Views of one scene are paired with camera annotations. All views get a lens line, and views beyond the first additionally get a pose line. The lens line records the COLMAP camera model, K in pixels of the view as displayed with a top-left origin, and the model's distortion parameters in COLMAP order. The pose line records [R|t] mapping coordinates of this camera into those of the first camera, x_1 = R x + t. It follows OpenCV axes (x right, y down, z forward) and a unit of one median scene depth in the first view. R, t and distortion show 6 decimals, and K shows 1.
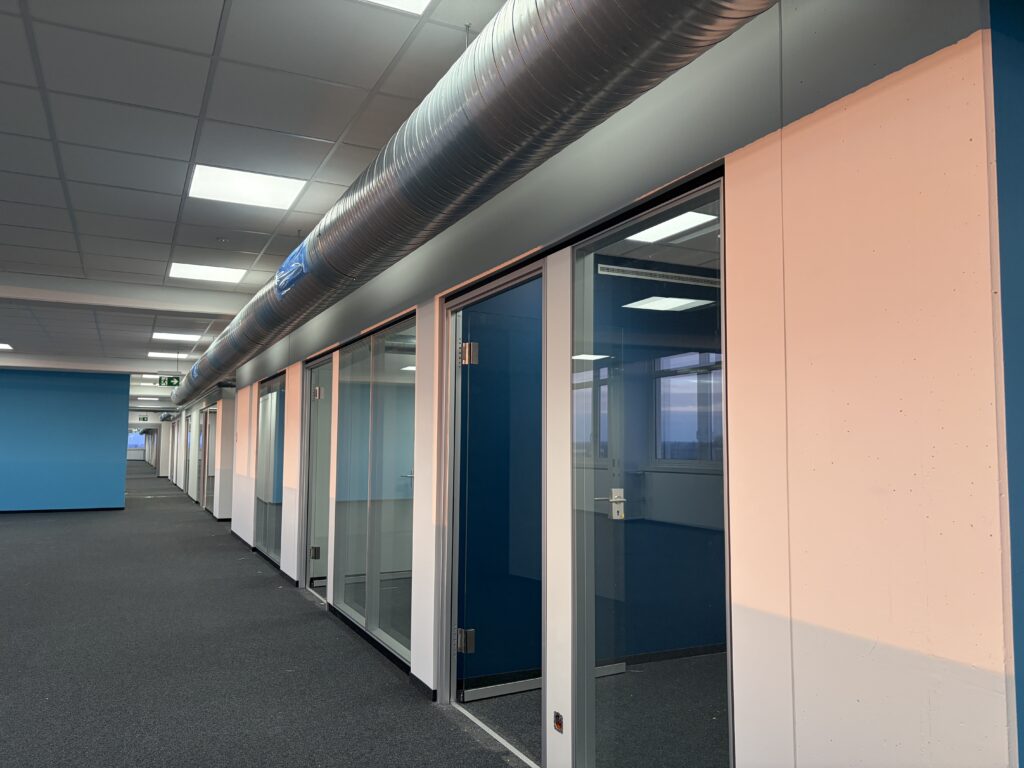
lens RADIAL K [[770.2, 0, 512.3], [0, 770.2, 381.9], [0, 0, 1]] dist [0.036954, -0.046548]
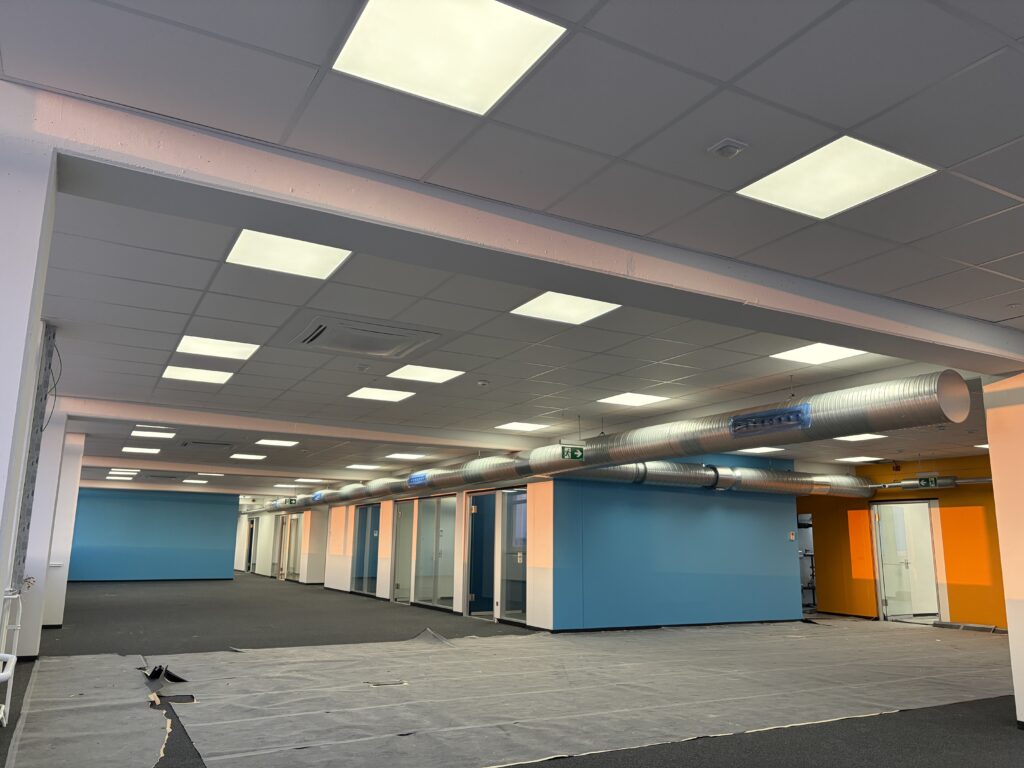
lens RADIAL K [[770.2, 0, 512.3], [0, 770.2, 381.9], [0, 0, 1]] dist [0.036954, -0.046548]
pose [[0.998882, 0.018727, 0.043414, -0.042715], [-0.013188, 0.992129, -0.124522, -0.157561], [-0.045404, 0.123811, 0.991267, -2.174113]]
